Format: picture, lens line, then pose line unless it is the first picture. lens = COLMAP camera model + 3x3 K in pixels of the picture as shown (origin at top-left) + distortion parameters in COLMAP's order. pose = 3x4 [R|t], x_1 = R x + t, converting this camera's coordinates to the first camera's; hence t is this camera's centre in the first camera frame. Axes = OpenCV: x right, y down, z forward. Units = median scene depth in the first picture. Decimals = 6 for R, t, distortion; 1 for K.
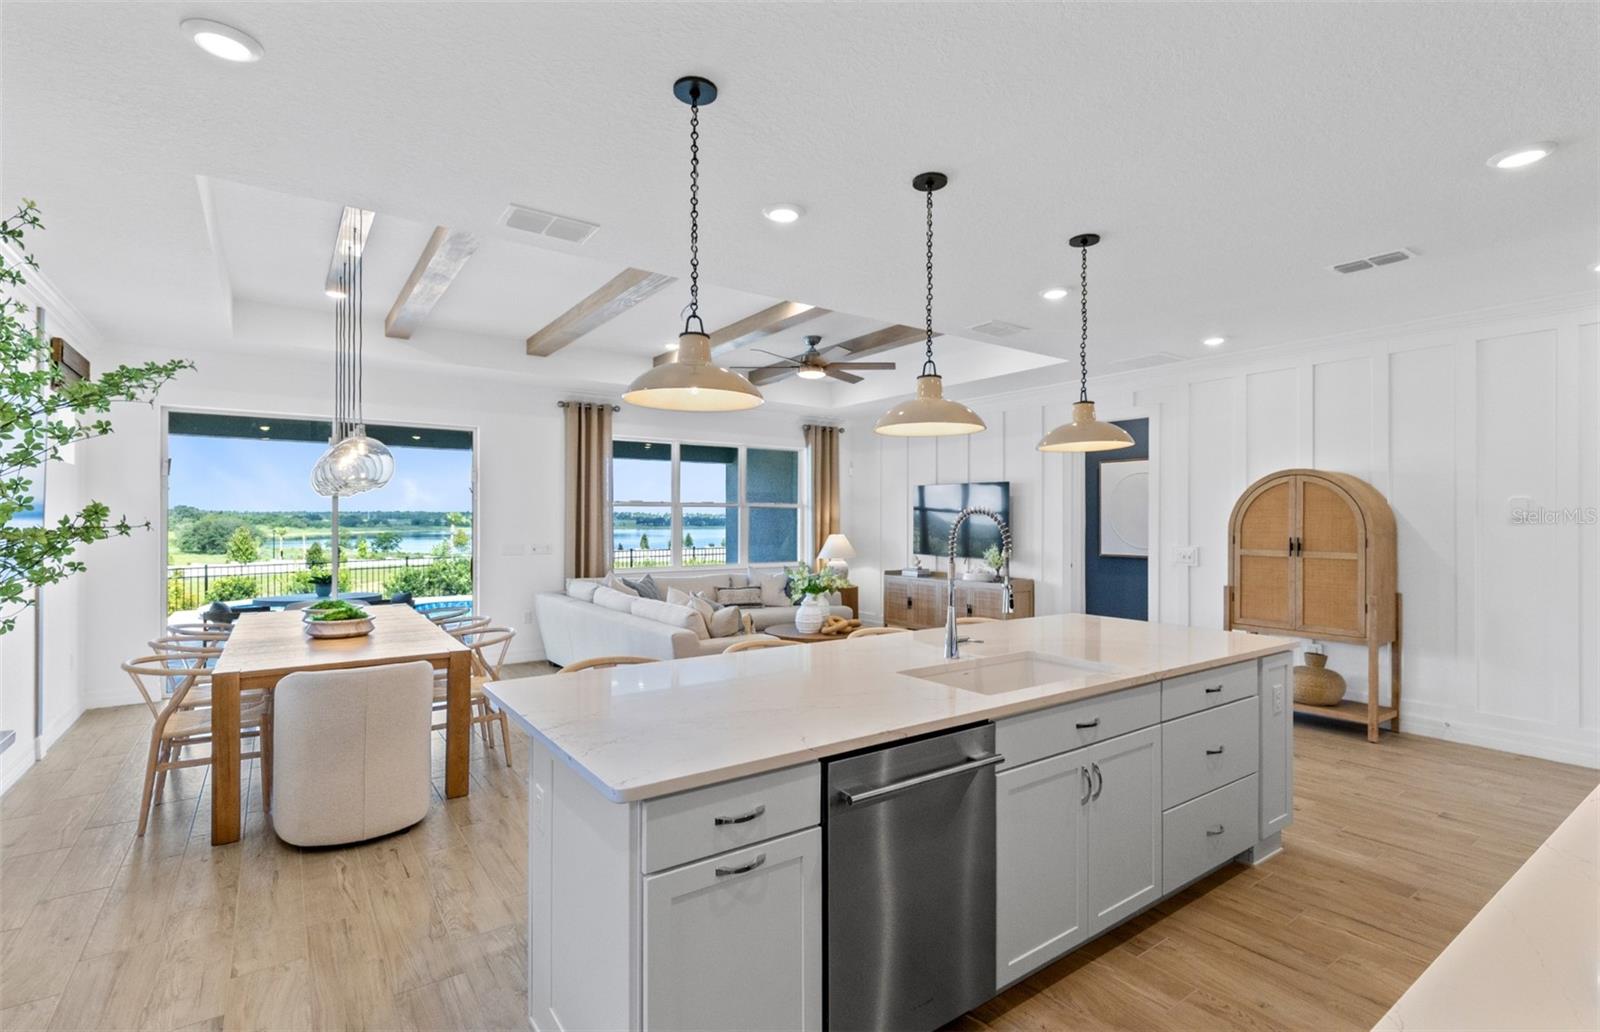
lens RADIAL K [[732.1, 0, 812.3], [0, 732.1, 515.9], [0, 0, 1]] dist [0.008090, -0.000837]
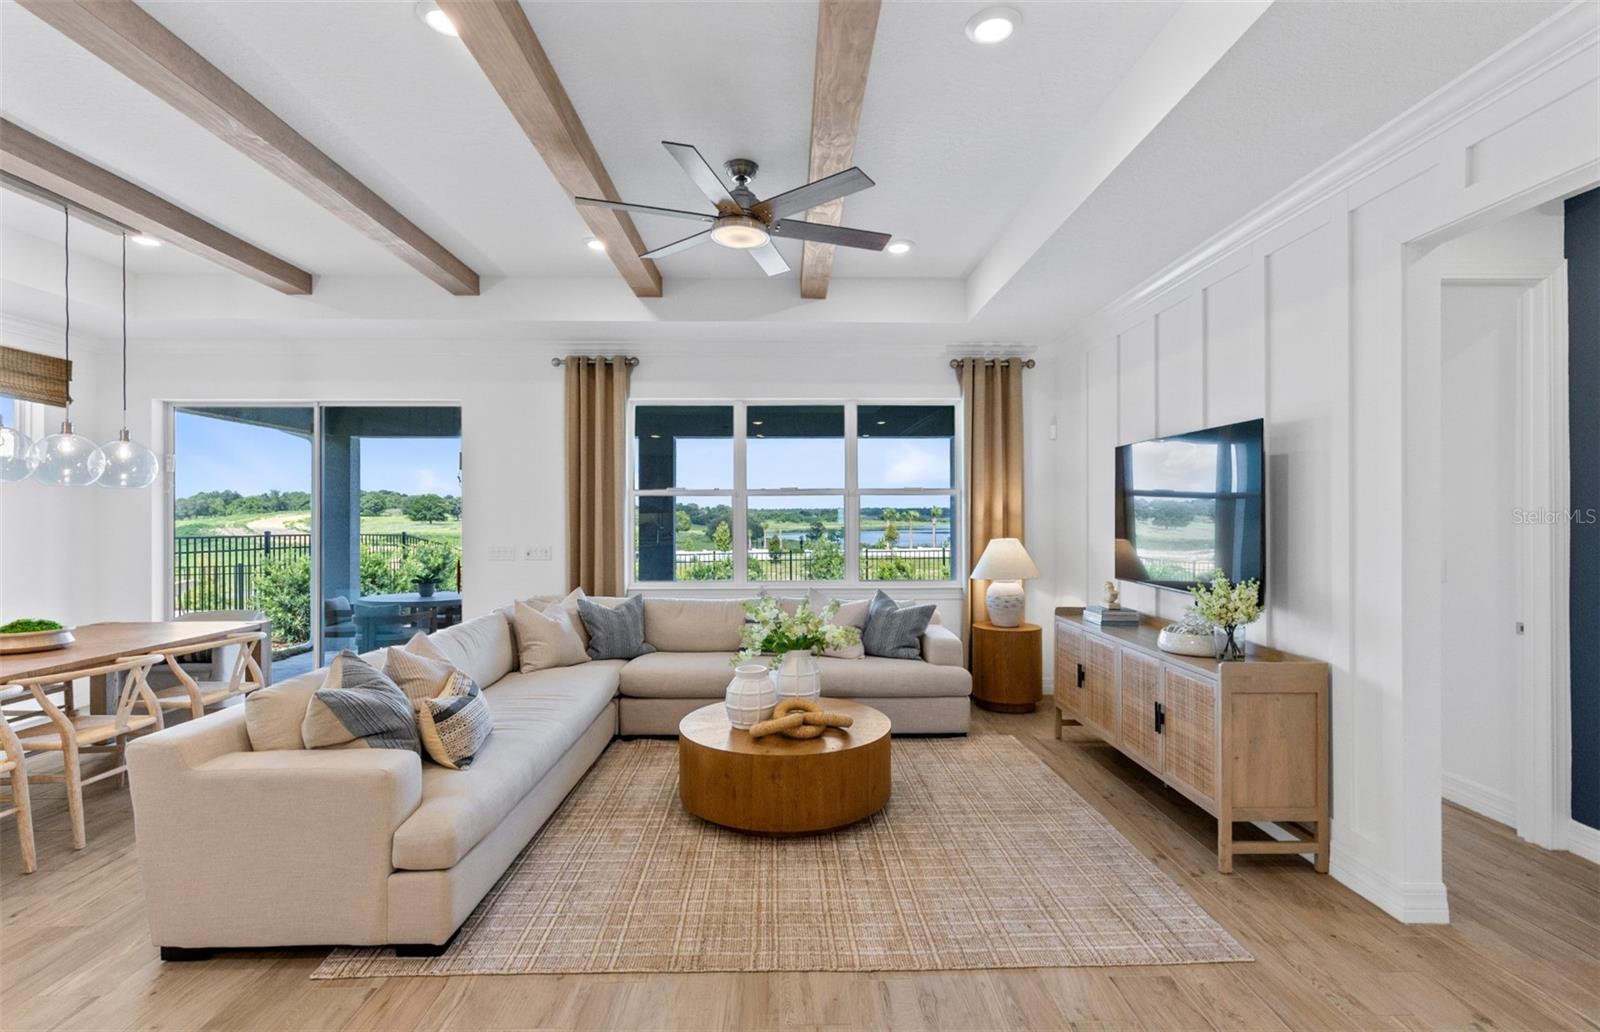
lens RADIAL K [[732.1, 0, 798.0], [0, 732.1, 513.7], [0, 0, 1]] dist [0.008090, -0.000837]
pose [[0.825932, -0.005326, -0.563744, 0.259250], [0.005690, 0.999983, -0.001110, 0.005604], [0.563740, -0.002291, 0.825949, 0.468981]]
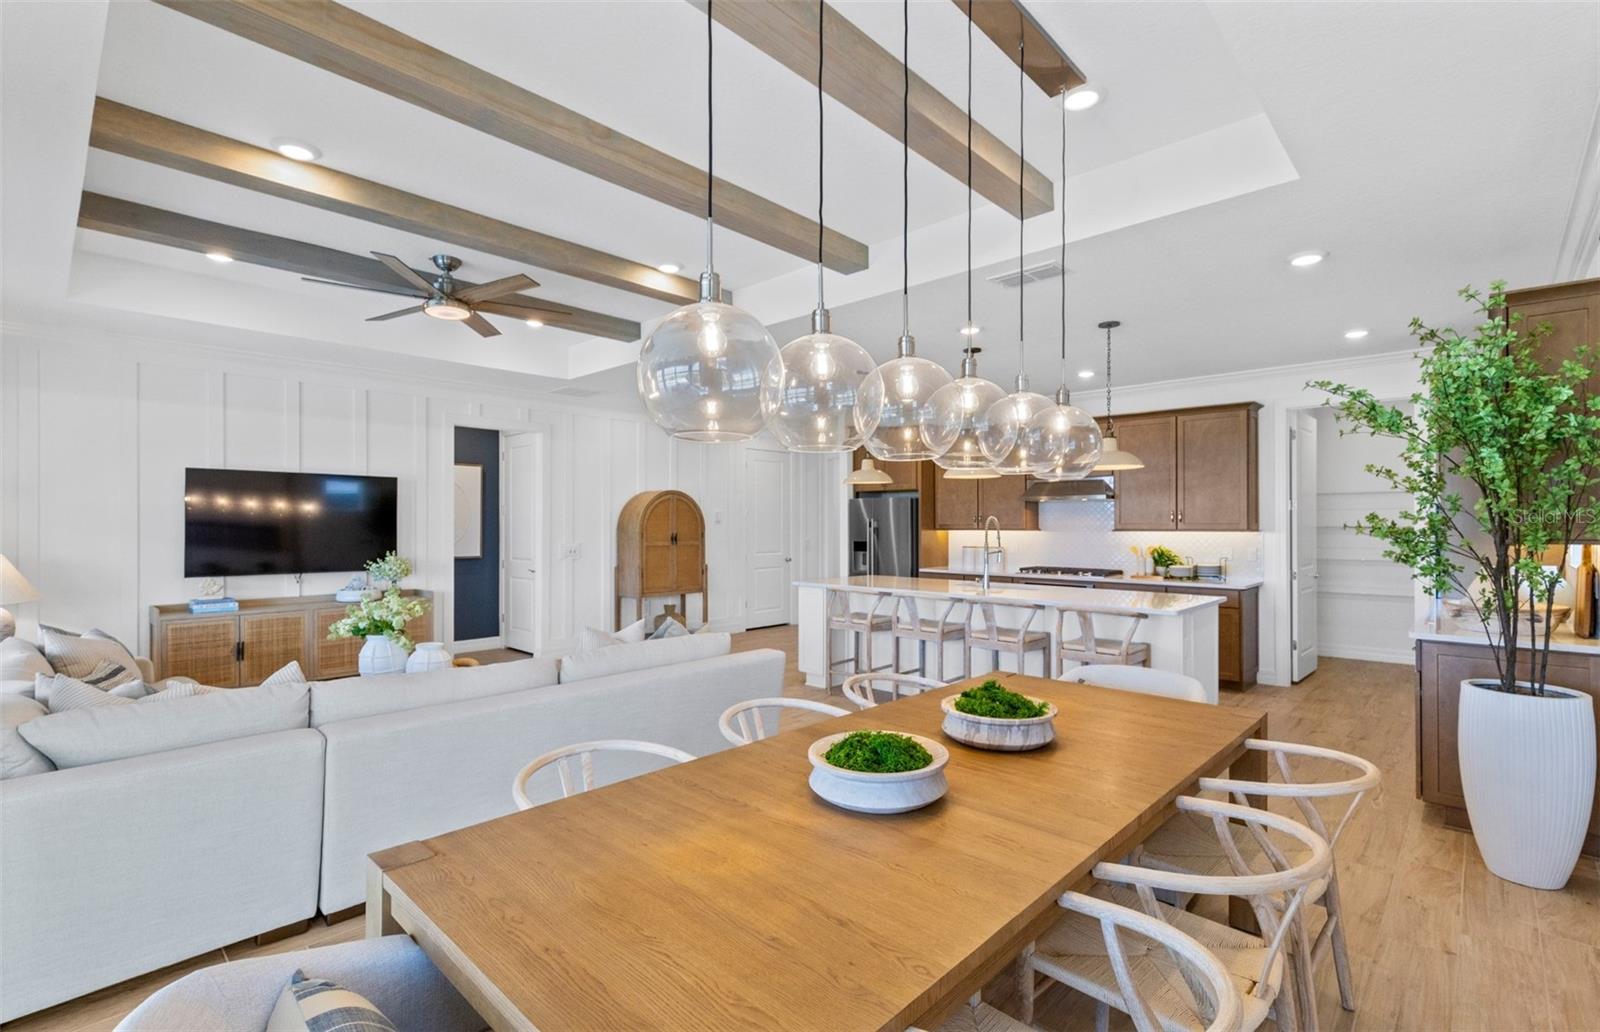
lens RADIAL K [[732.1, 0, 797.5], [0, 732.1, 519.9], [0, 0, 1]] dist [0.008090, -0.000837]
pose [[-0.189378, 0.008442, 0.981868, -0.589948], [-0.003142, 0.999953, -0.009203, 0.009111], [-0.981899, -0.004828, -0.189342, 0.647469]]
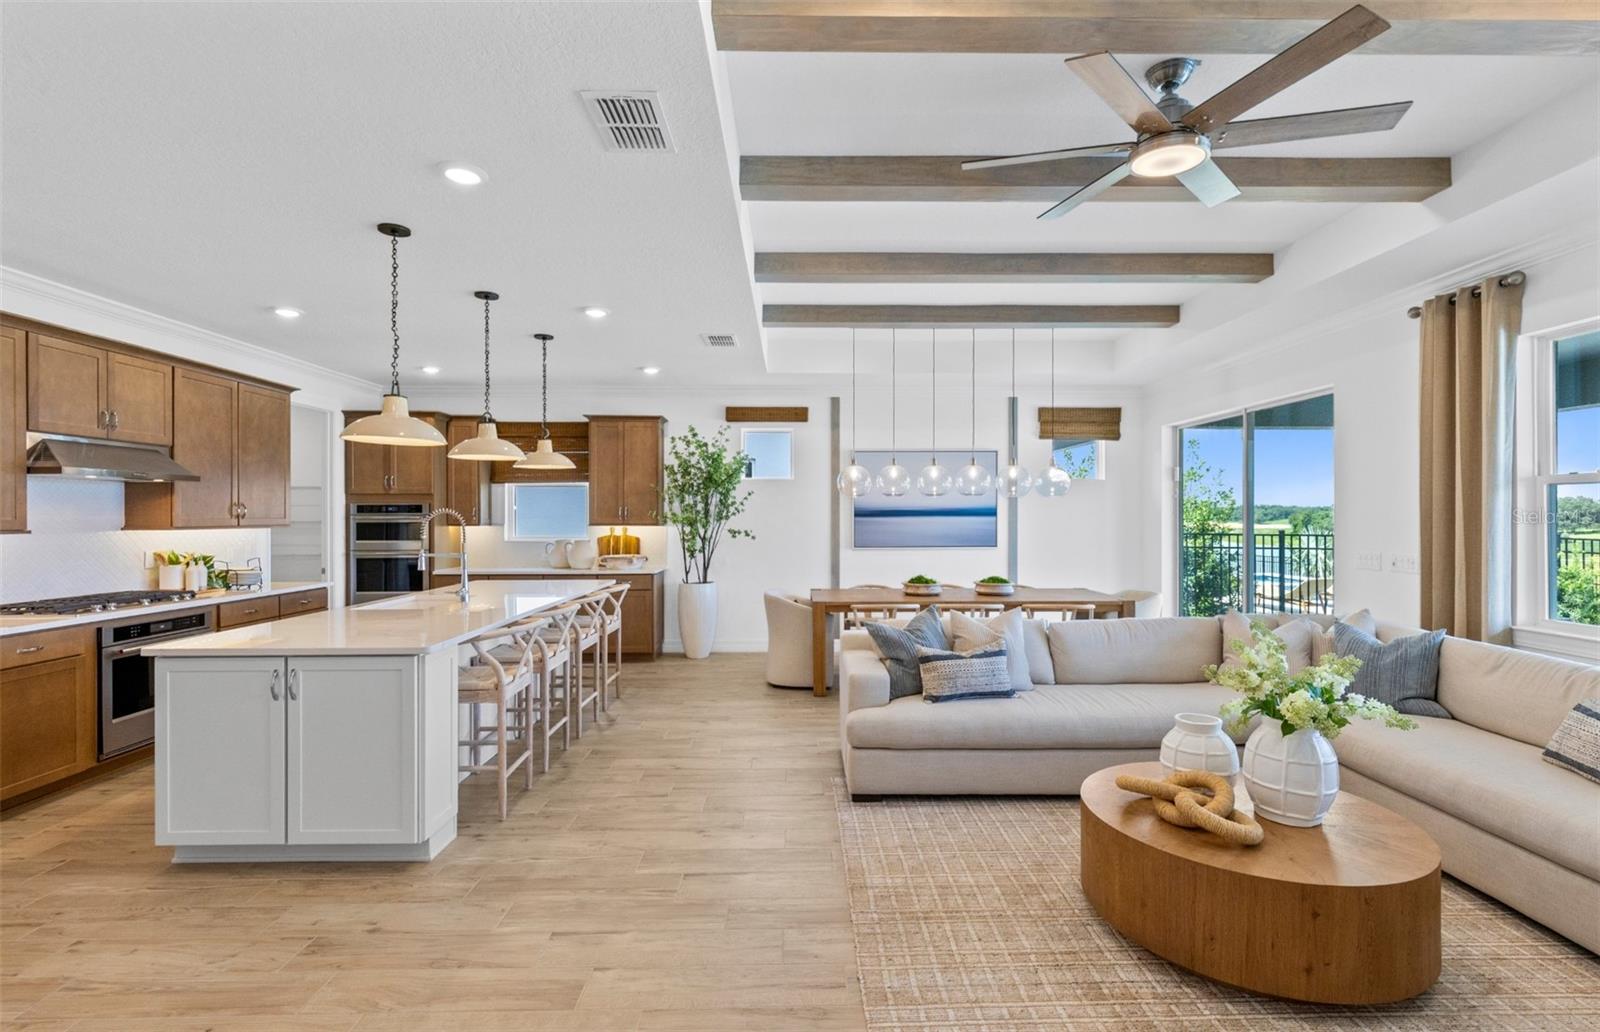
lens RADIAL K [[732.1, 0, 806.7], [0, 732.1, 521.5], [0, 0, 1]] dist [0.008090, -0.000837]
pose [[-0.565186, 0.004947, -0.824948, 0.360651], [0.003826, 0.999987, 0.003376, 0.006268], [0.824954, -0.001248, -0.565198, 0.850036]]
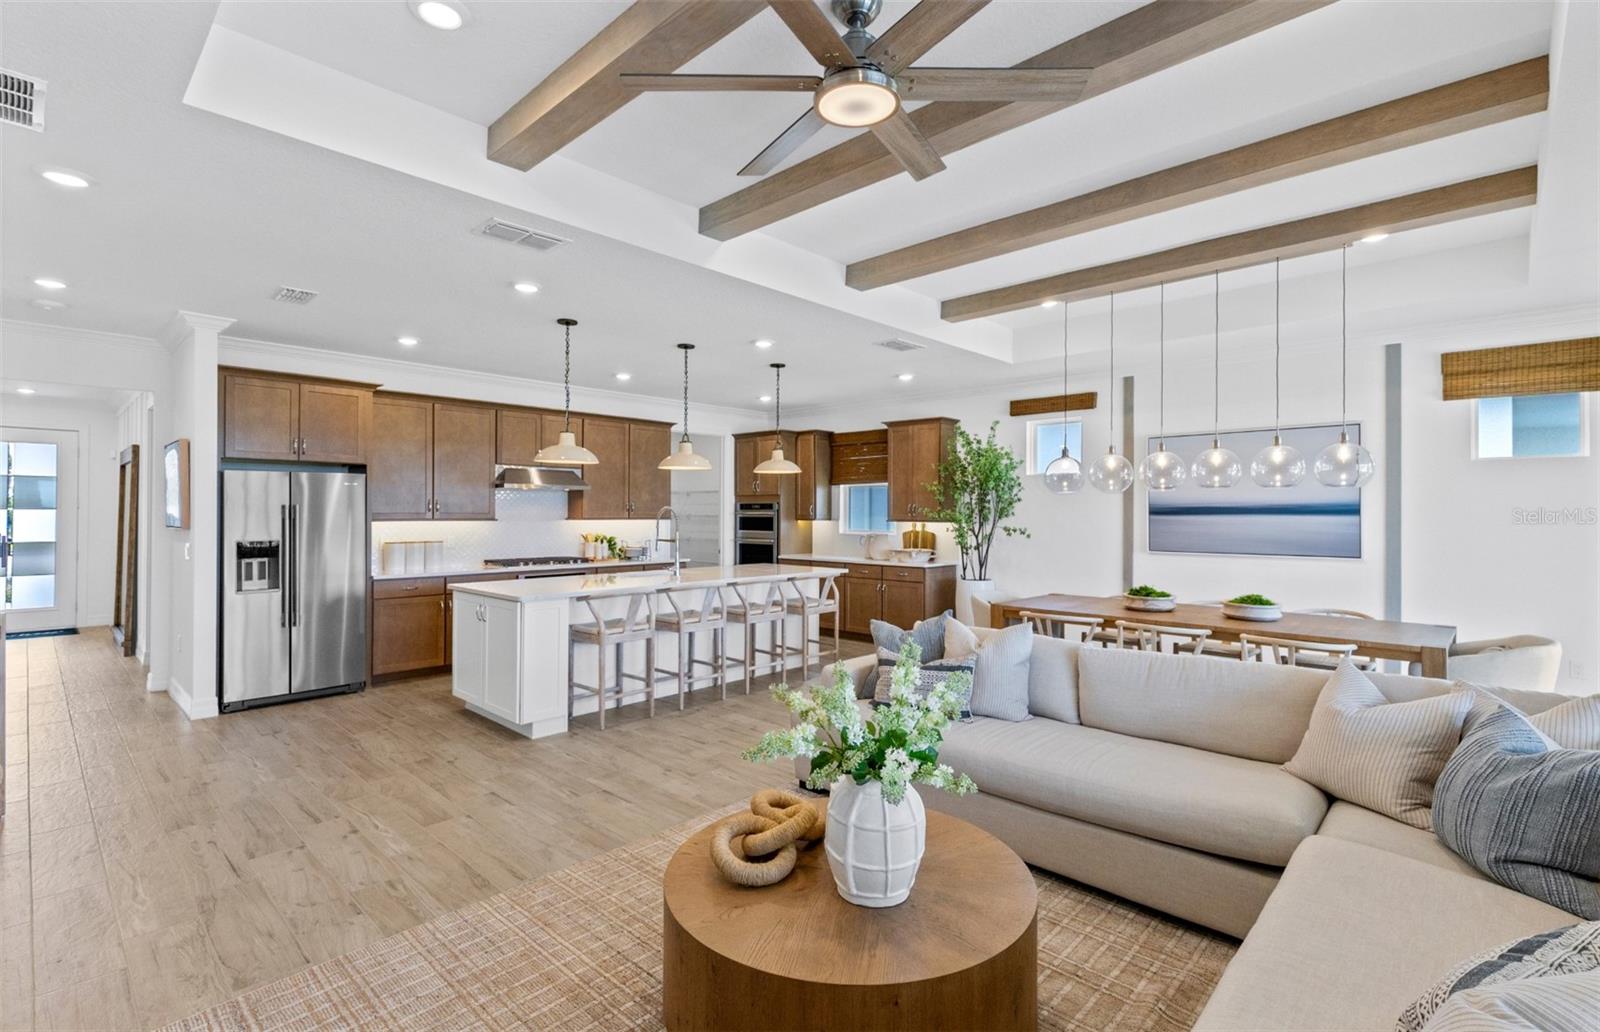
lens RADIAL K [[732.1, 0, 825.7], [0, 732.1, 513.8], [0, 0, 1]] dist [0.008090, -0.000837]
pose [[-0.978550, -0.004529, -0.205961, 0.061422], [-0.003975, 0.999987, -0.003105, 0.006410], [0.205972, -0.002220, -0.978555, 1.078033]]
